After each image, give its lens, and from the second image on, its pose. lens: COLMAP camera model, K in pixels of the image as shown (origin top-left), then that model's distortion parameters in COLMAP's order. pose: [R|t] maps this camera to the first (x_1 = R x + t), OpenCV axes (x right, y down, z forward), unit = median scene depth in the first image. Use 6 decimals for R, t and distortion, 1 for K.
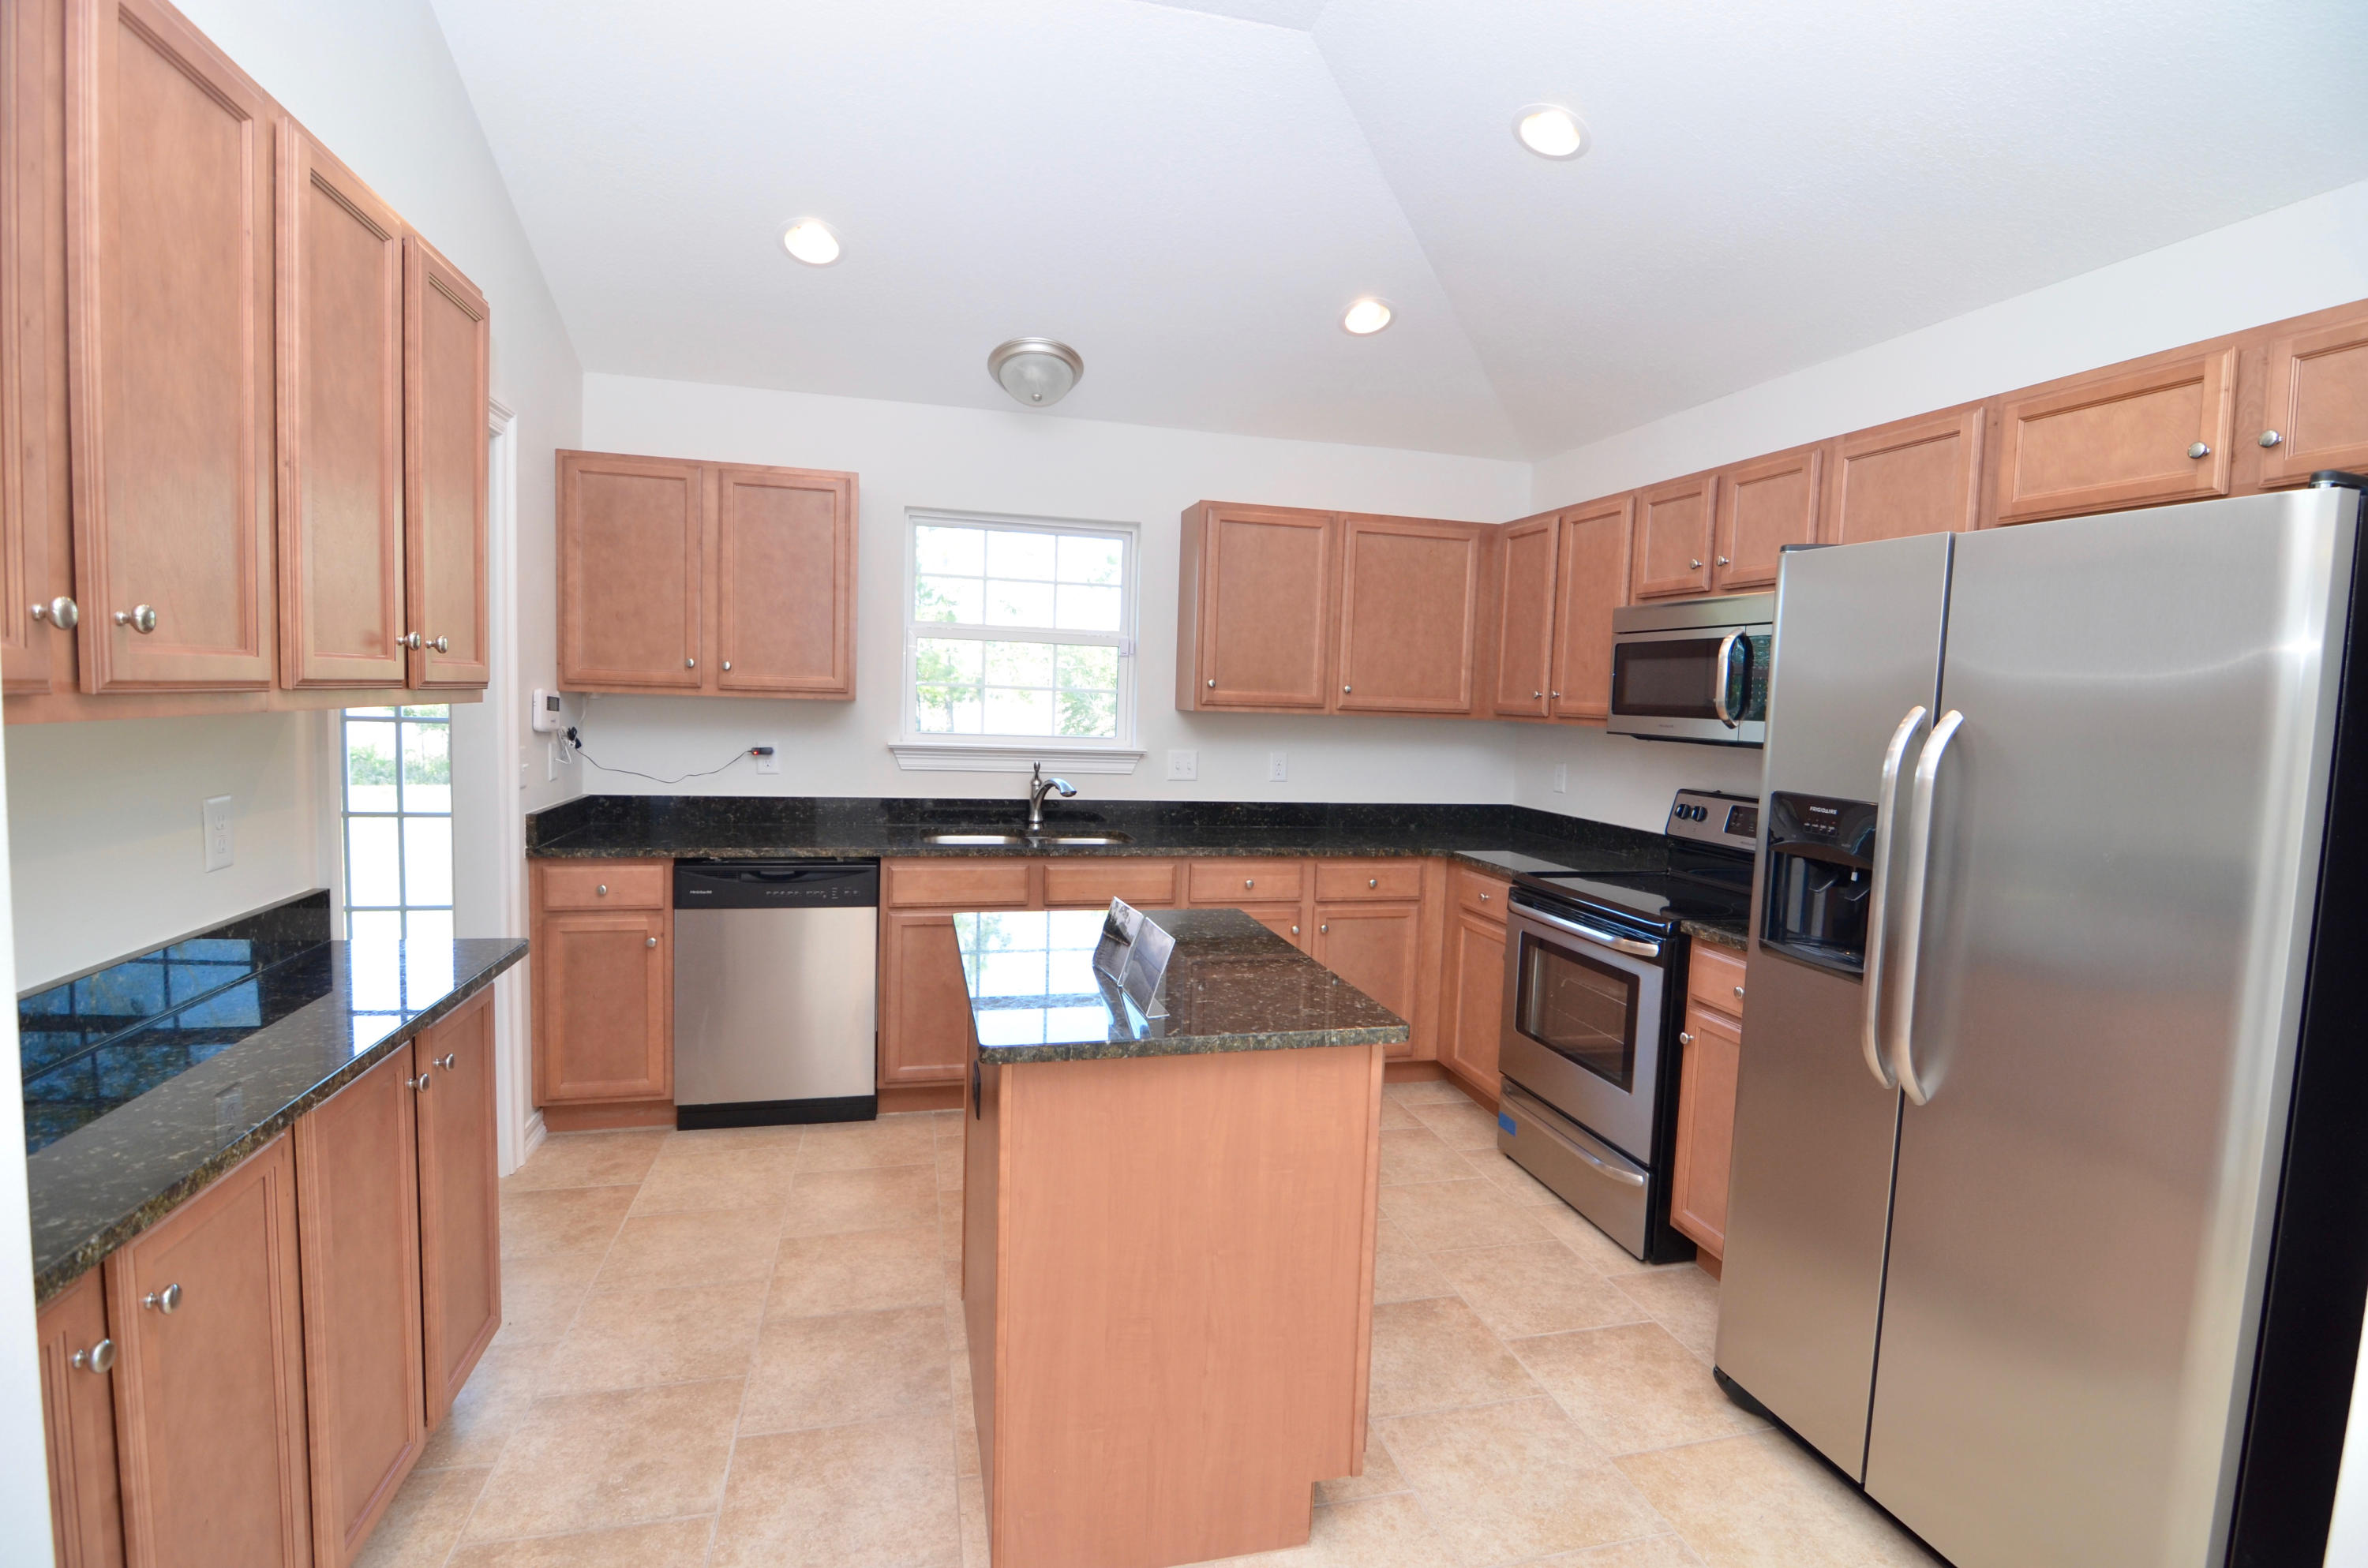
lens RADIAL K [[1162.2, 0, 1186.4], [0, 1162.2, 790.0], [0, 0, 1]] dist [-0.028256, -0.000474]
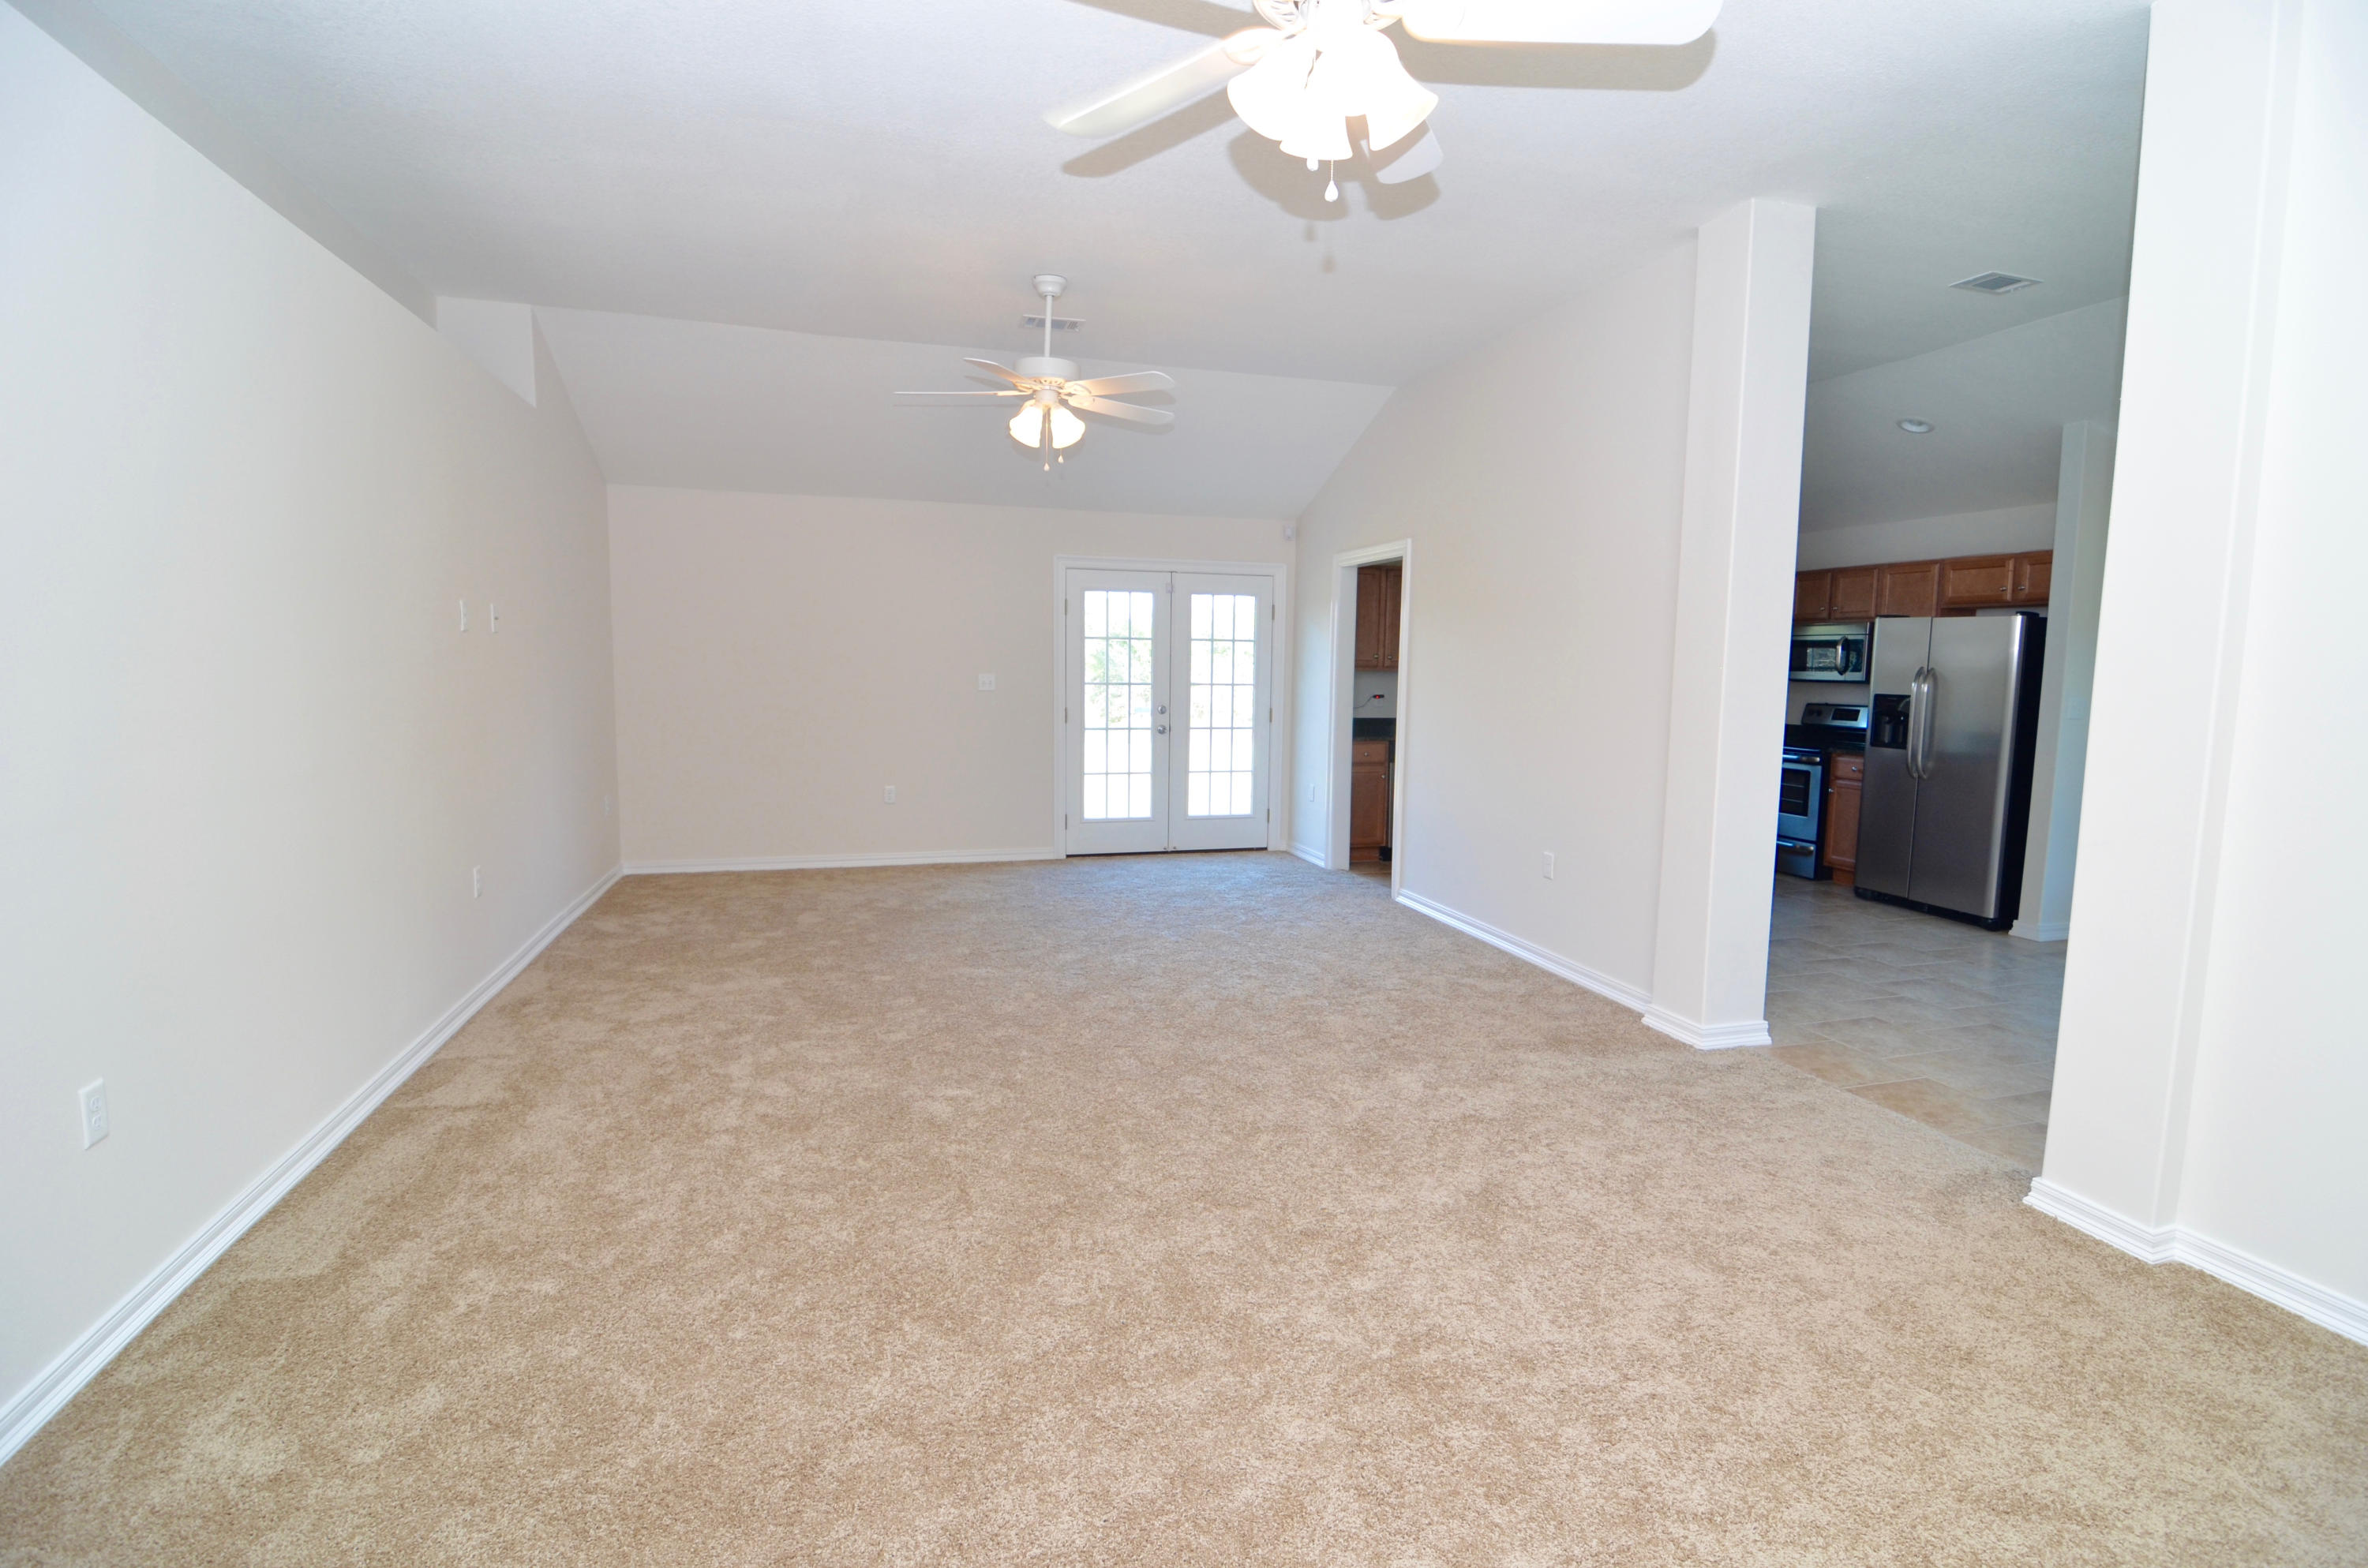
lens RADIAL K [[1162.2, 0, 1181.2], [0, 1162.2, 781.5], [0, 0, 1]] dist [-0.028256, -0.000474]
pose [[0.999641, -0.022977, 0.013763, -1.221284], [0.022572, 0.999327, 0.028929, 0.088496], [-0.014419, -0.028608, 0.999487, -1.811397]]
